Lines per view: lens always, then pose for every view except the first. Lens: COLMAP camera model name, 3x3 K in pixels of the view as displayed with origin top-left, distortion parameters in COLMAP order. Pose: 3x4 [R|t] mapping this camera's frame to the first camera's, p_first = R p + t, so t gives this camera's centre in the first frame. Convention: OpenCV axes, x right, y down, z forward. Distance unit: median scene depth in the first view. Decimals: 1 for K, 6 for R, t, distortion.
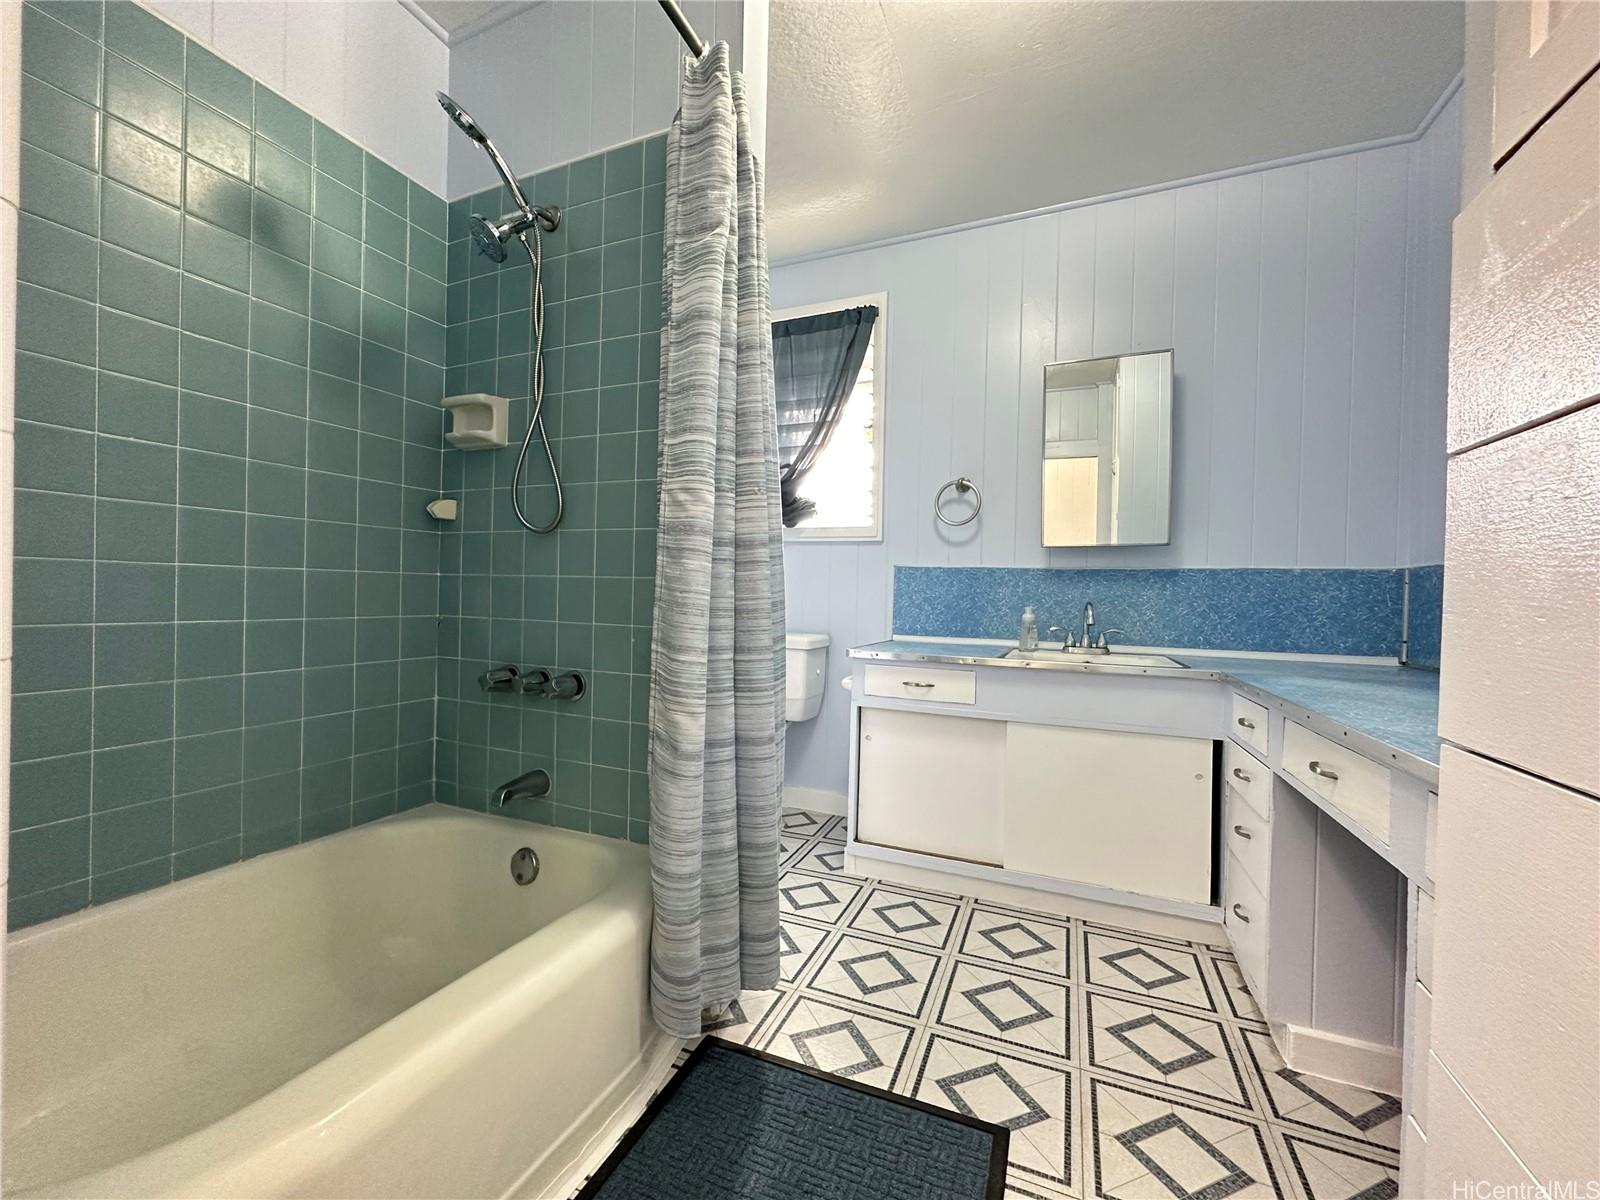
lens RADIAL K [[634.1, 0, 802.5], [0, 634.1, 600.1], [0, 0, 1]] dist [-0.000015, 0.000449]
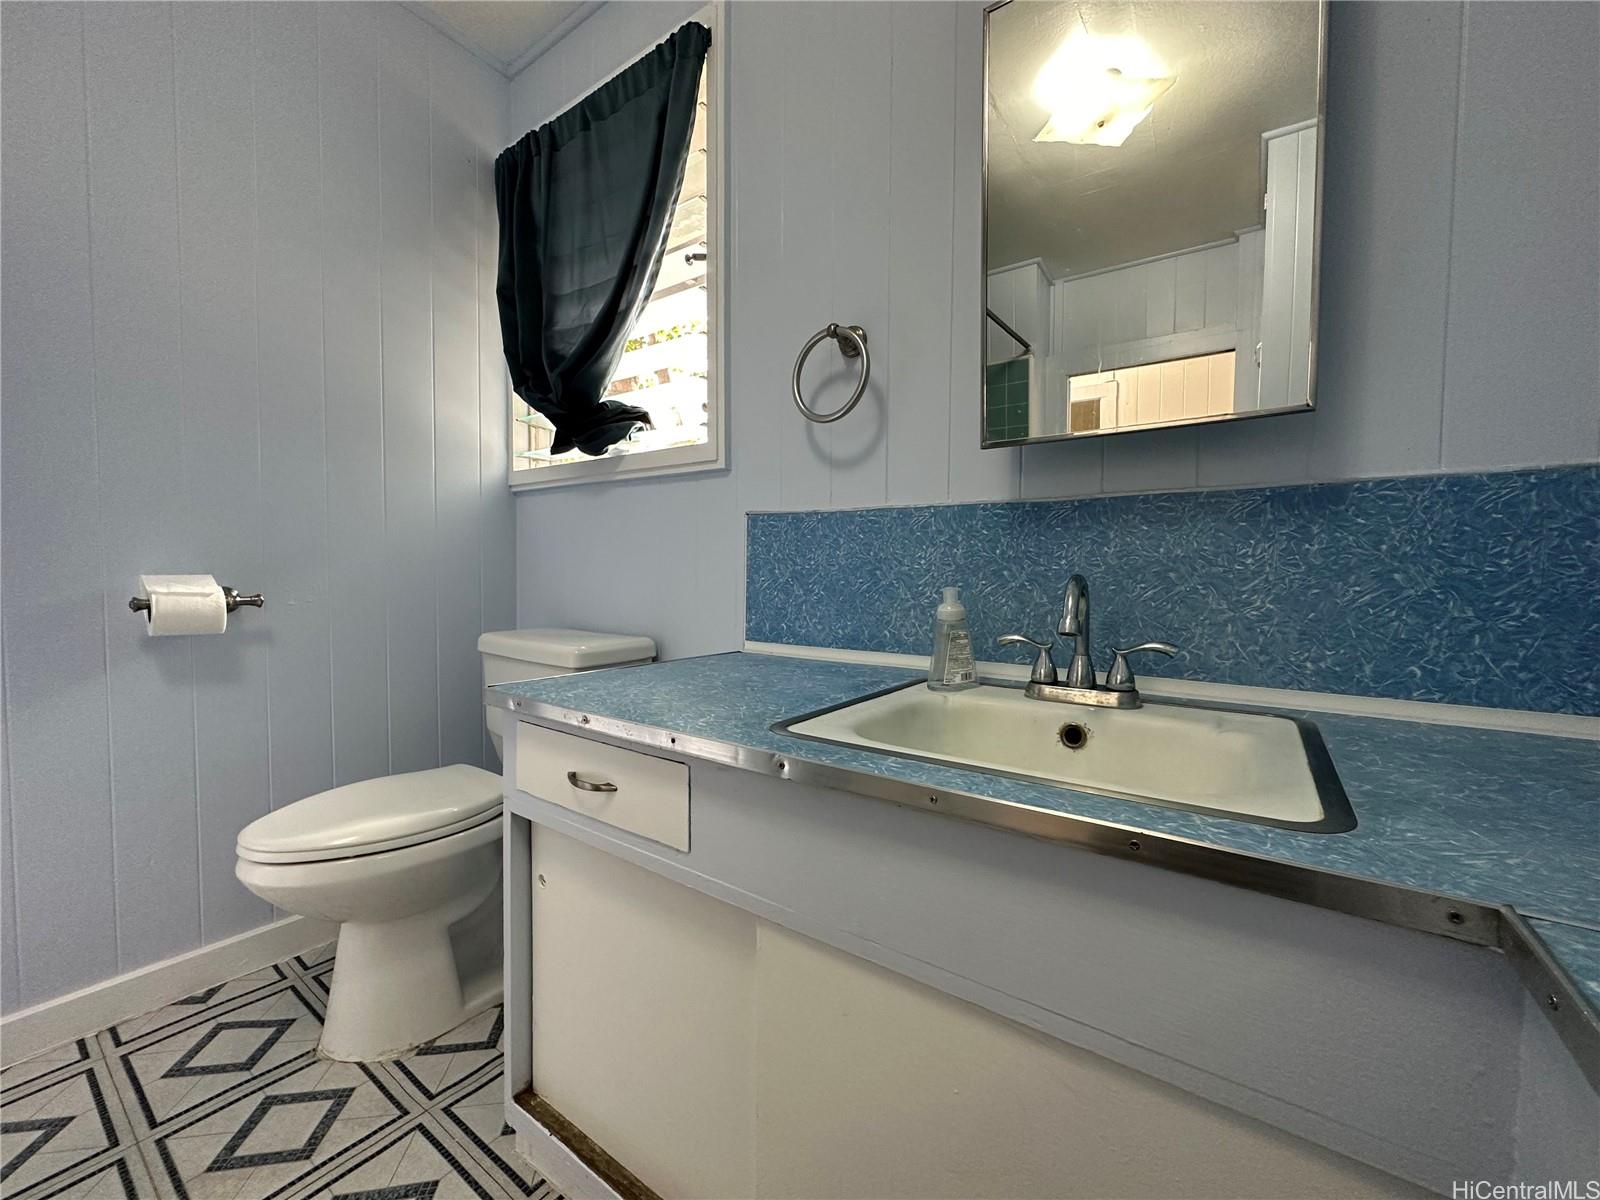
lens RADIAL K [[634.1, 0, 798.4], [0, 634.1, 601.3], [0, 0, 1]] dist [-0.000015, 0.000449]
pose [[0.974524, -0.005692, -0.224212, 0.328823], [0.013337, 0.999380, 0.032598, 0.003948], [0.223887, -0.034757, 0.973995, 0.511451]]
